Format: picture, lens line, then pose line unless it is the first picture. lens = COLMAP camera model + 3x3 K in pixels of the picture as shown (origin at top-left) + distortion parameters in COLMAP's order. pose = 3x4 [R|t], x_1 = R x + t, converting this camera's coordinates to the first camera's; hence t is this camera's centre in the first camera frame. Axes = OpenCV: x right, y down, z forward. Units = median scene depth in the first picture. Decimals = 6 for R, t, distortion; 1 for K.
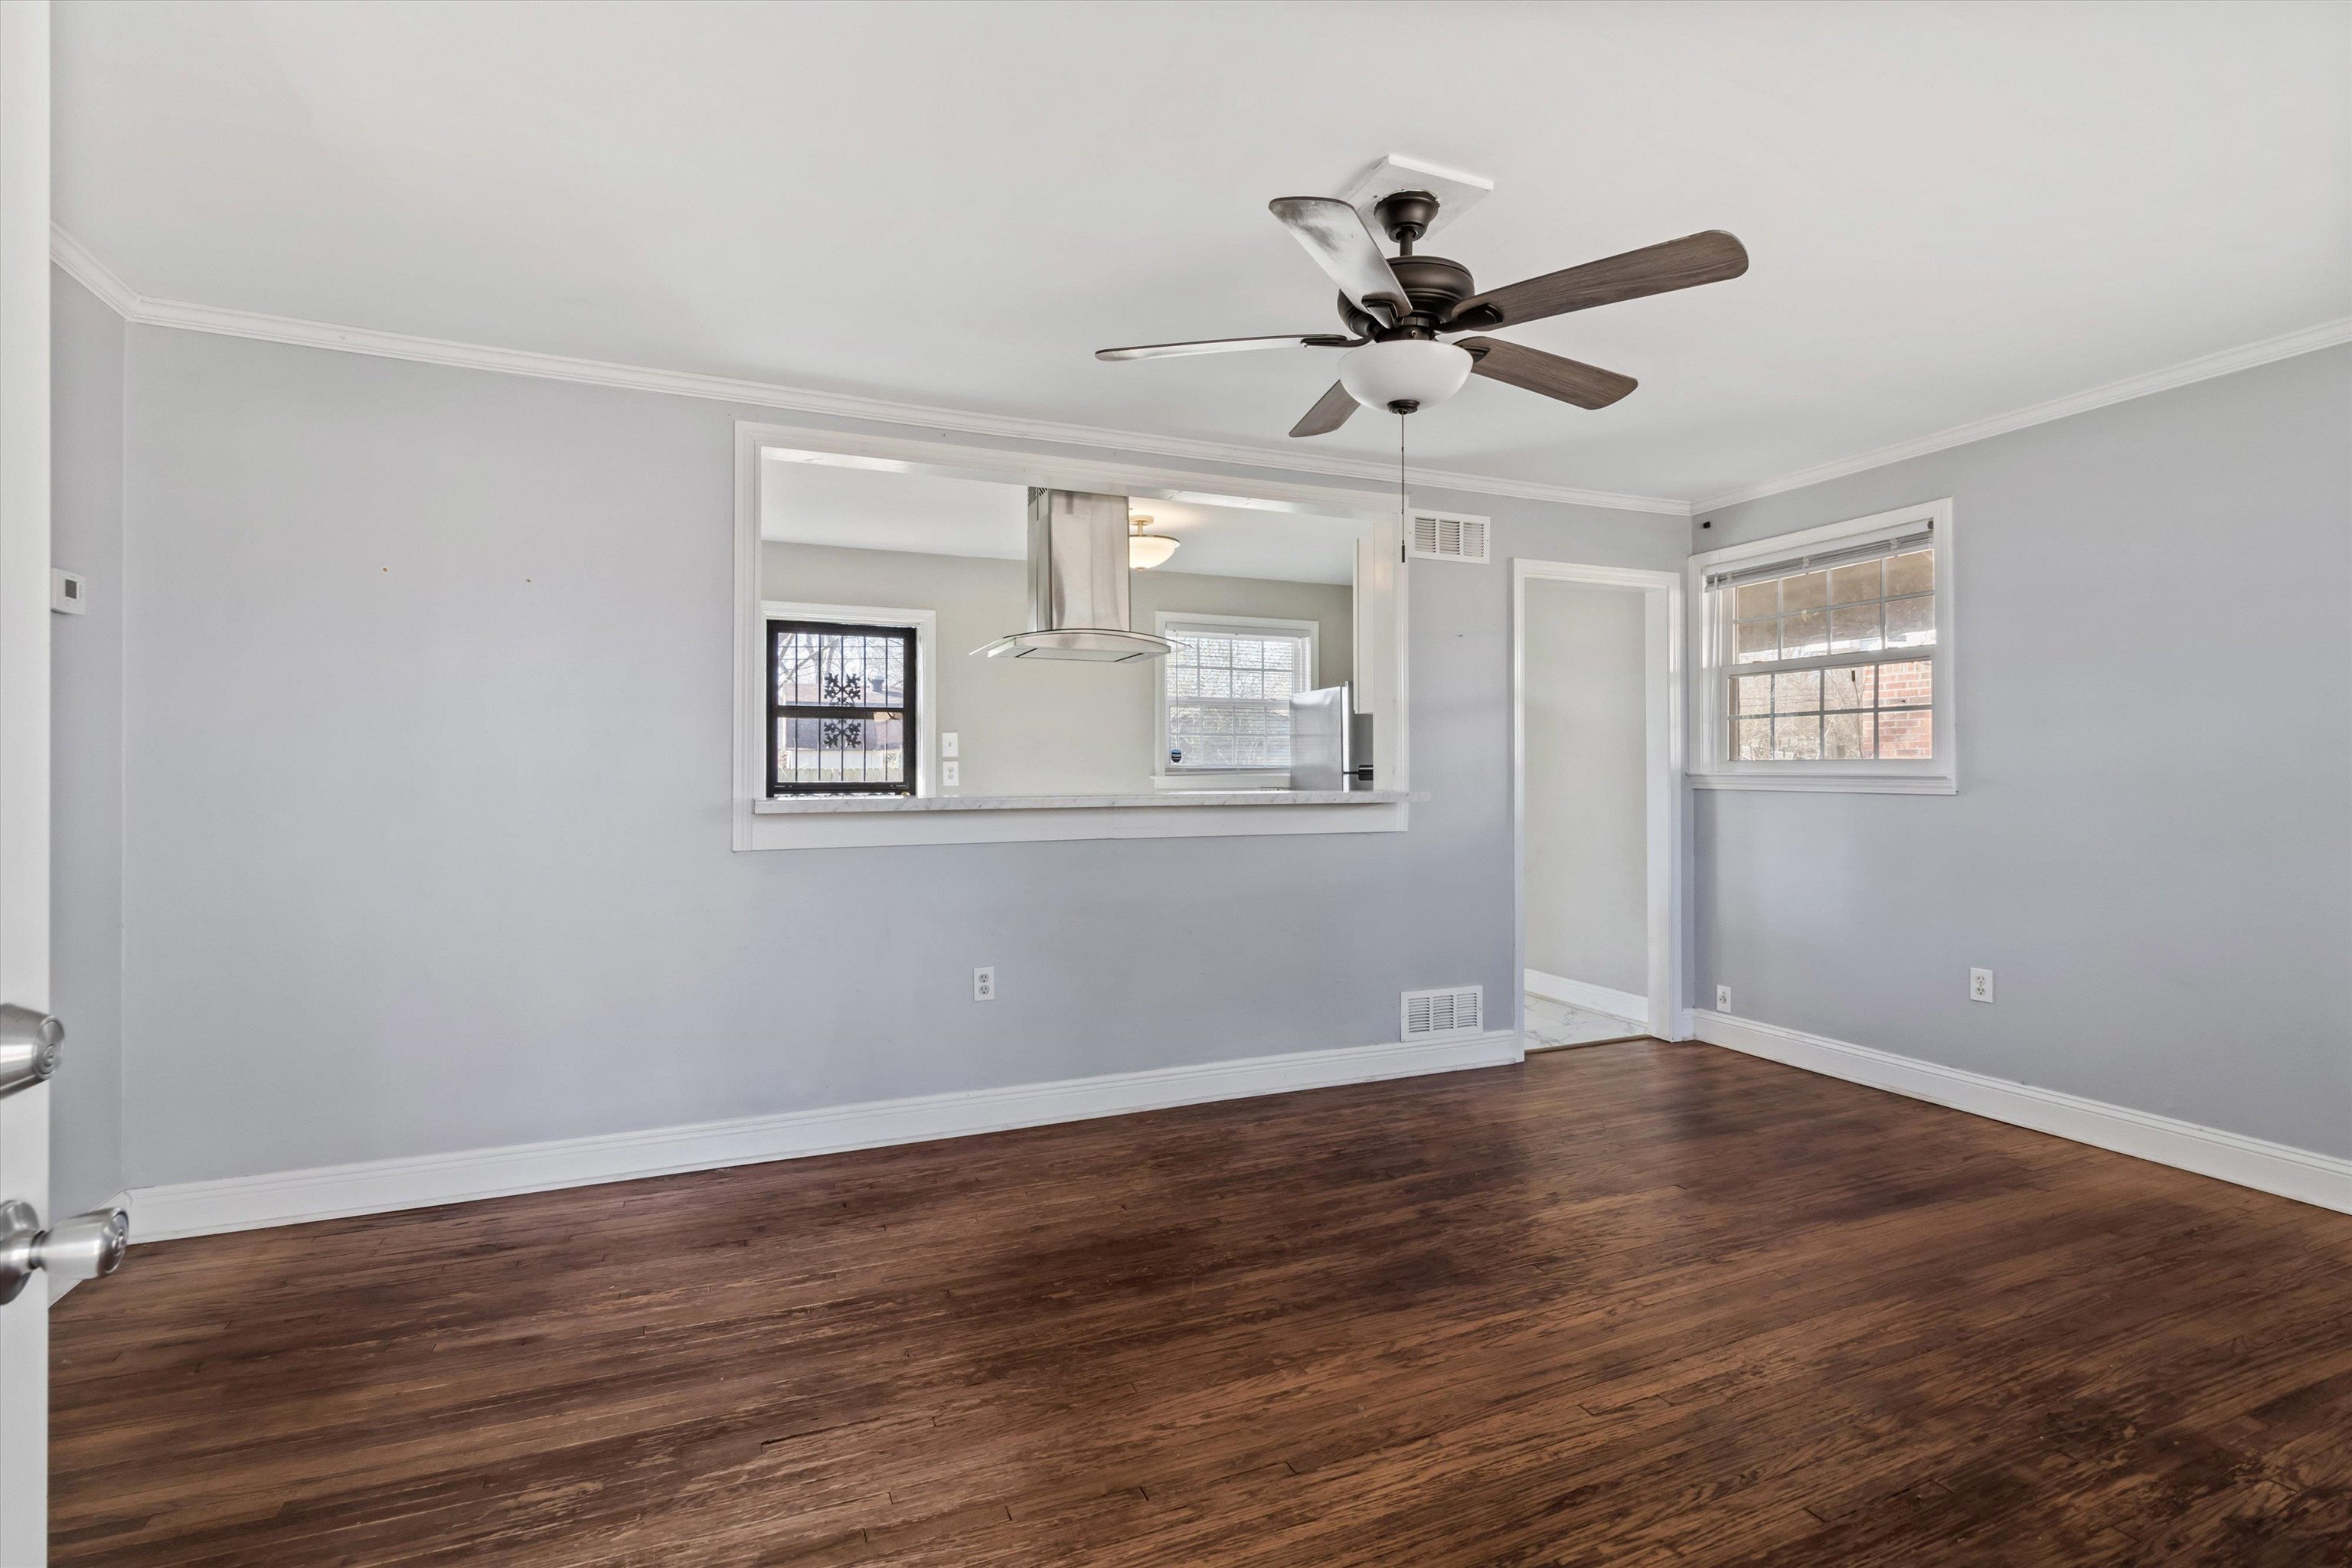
lens RADIAL K [[1087.4, 0, 1161.9], [0, 1087.4, 771.6], [0, 0, 1]] dist [0.002026, -0.000166]
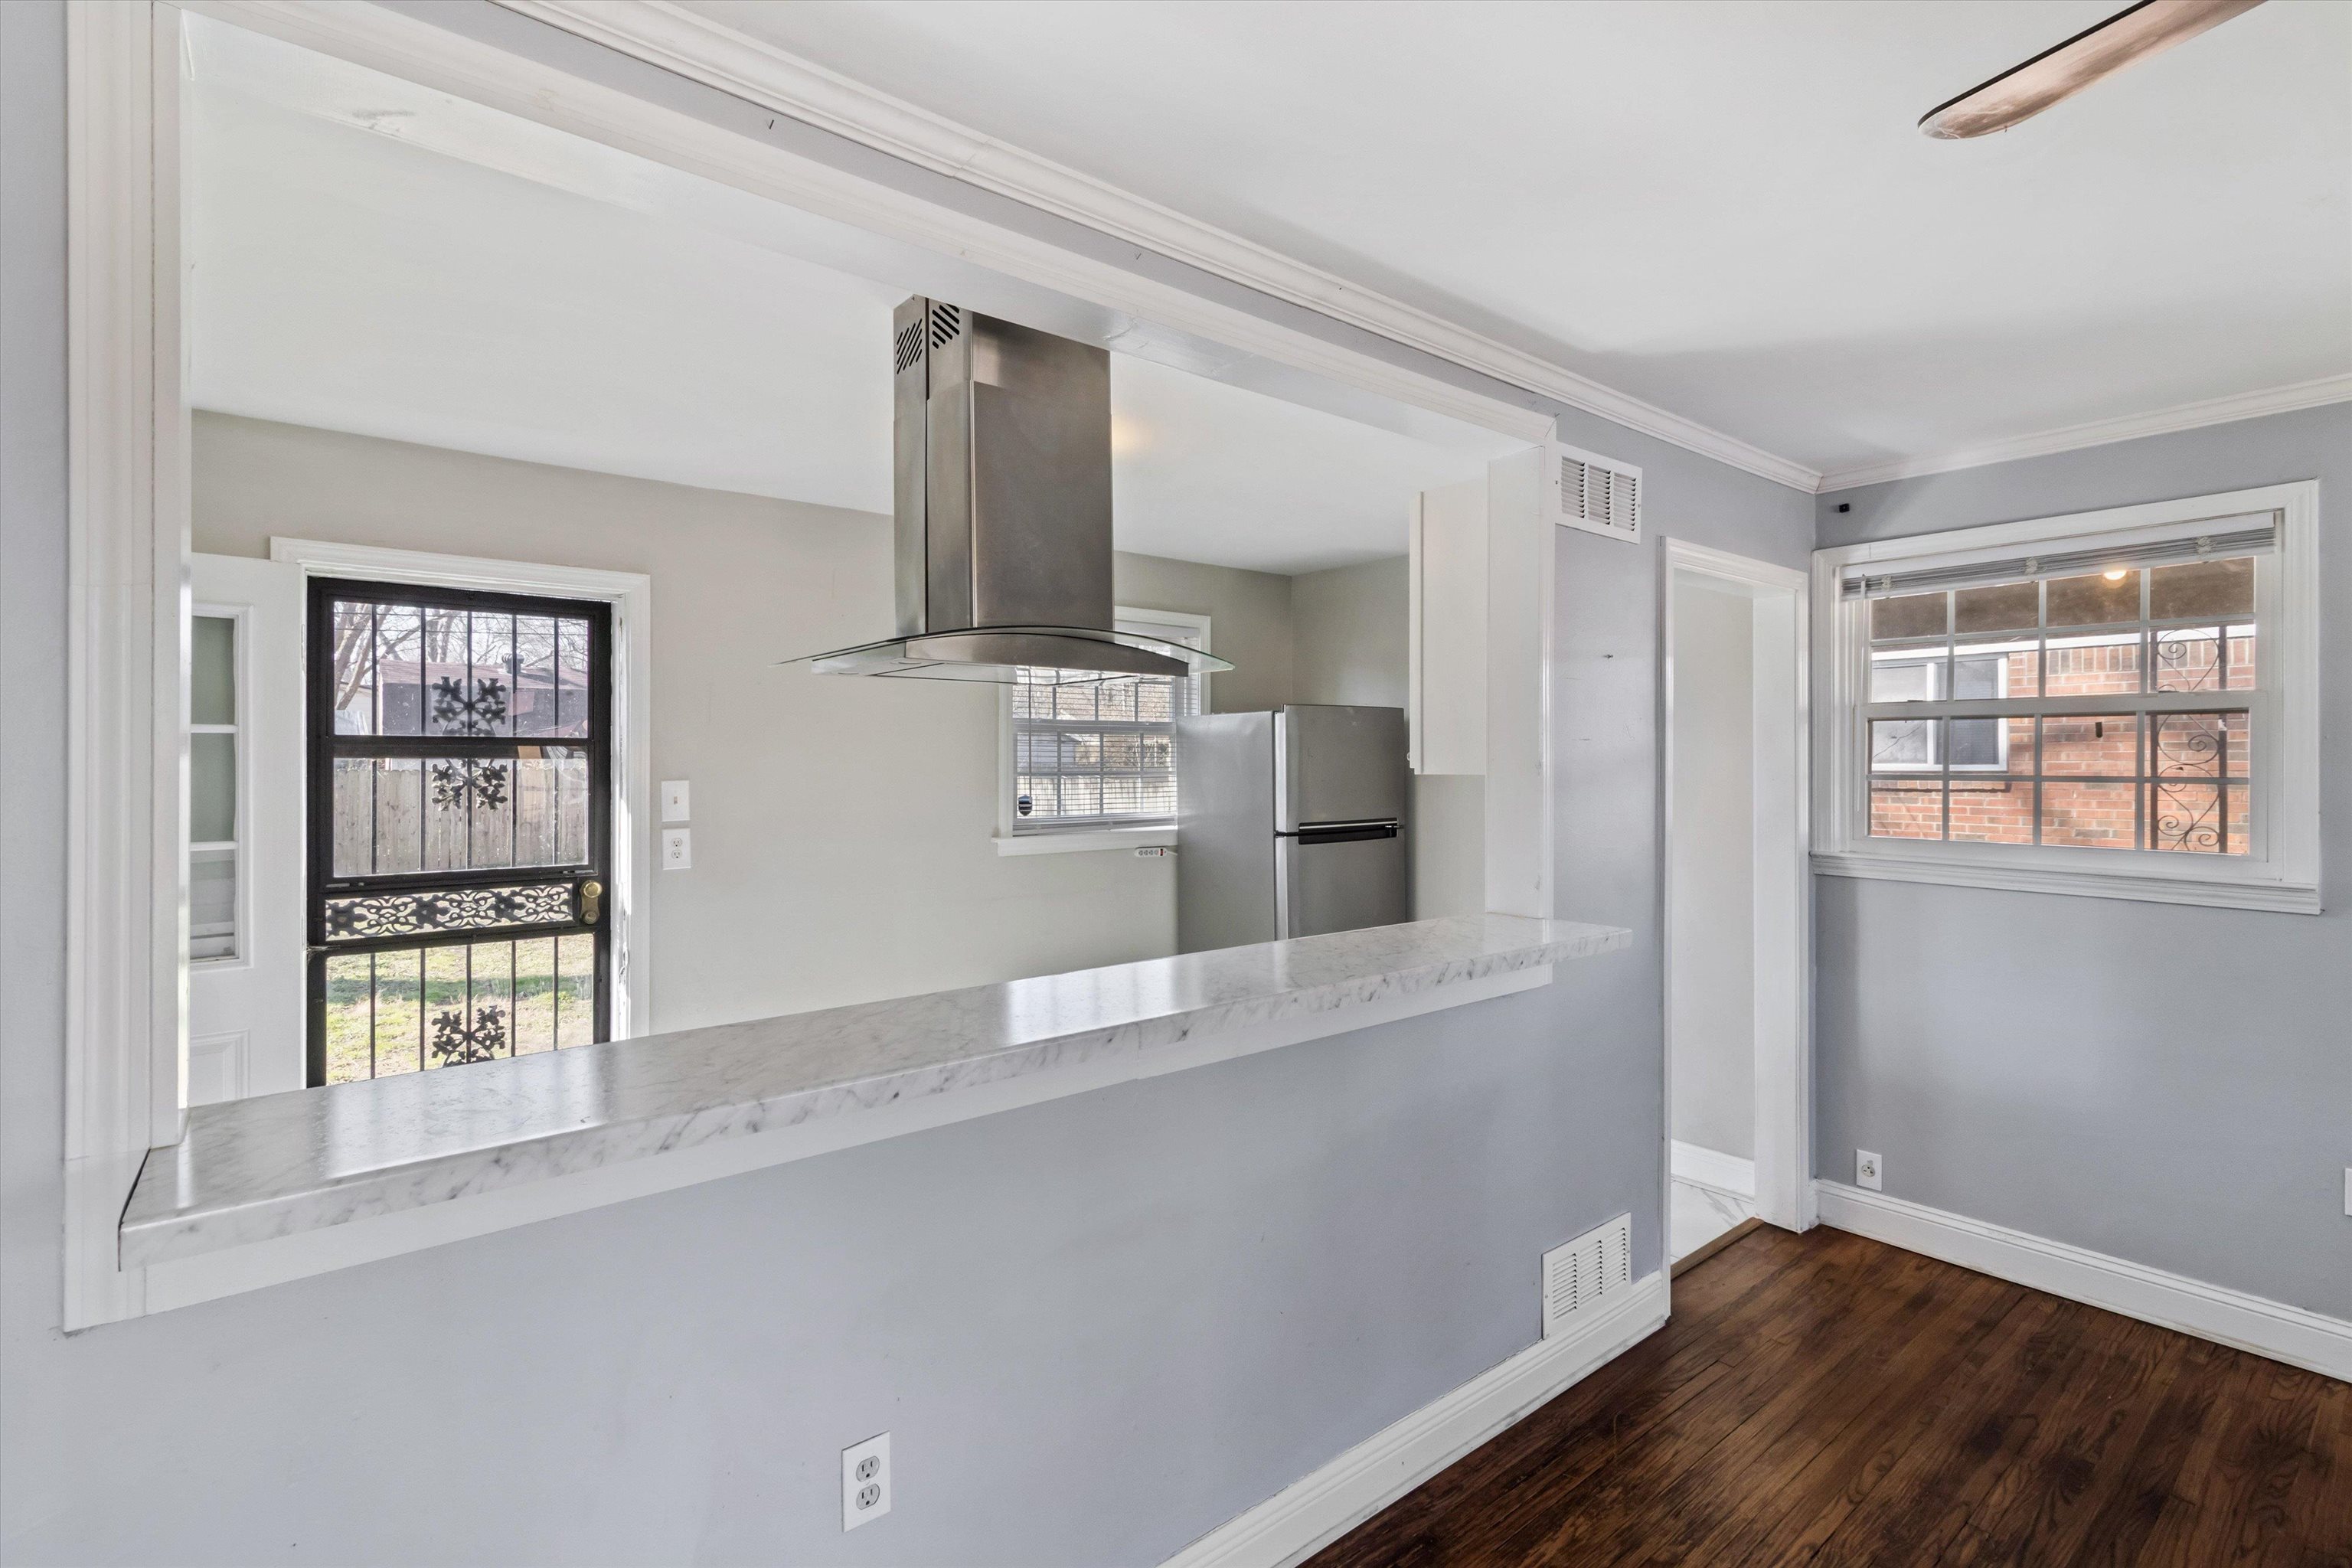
lens RADIAL K [[1087.4, 0, 1161.4], [0, 1087.4, 763.1], [0, 0, 1]] dist [0.002026, -0.000166]
pose [[0.960092, 0.001114, 0.279681, -0.160321], [-0.002032, 0.999993, 0.002992, -0.072942], [-0.279676, -0.003441, 0.960088, 0.533727]]
